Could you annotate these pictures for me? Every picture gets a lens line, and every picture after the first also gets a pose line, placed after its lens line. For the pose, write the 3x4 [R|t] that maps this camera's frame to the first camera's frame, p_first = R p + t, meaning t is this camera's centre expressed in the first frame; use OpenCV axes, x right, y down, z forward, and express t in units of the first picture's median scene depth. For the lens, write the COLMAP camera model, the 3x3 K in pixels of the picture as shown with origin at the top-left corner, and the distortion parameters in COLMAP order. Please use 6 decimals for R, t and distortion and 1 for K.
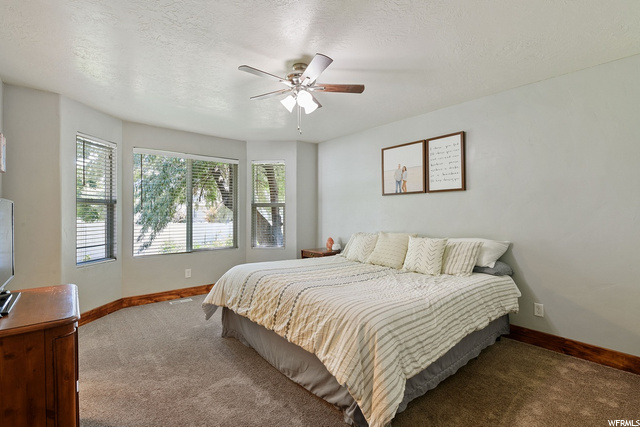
lens RADIAL K [[299.3, 0, 320.0], [0, 299.3, 213.5], [0, 0, 1]] dist [0.001265, 0.000075]
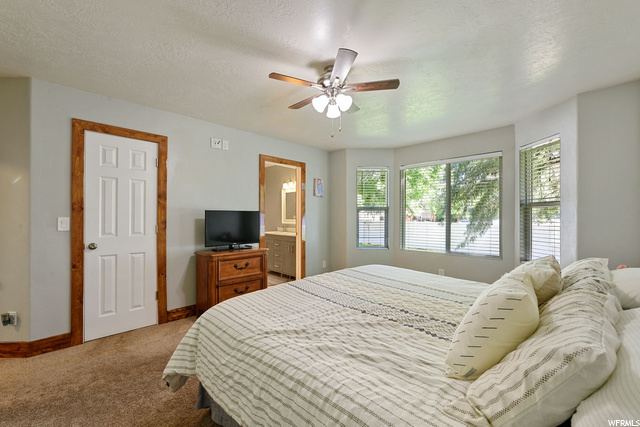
lens RADIAL K [[264.0, 0, 320.0], [0, 264.0, 213.5], [0, 0, 1]] dist [-0.000844, -0.000422]
pose [[0.071550, -0.009187, -0.997395, 0.537644], [0.002530, 0.999956, -0.009029, -0.002626], [0.997434, -0.001877, 0.071570, 0.592226]]
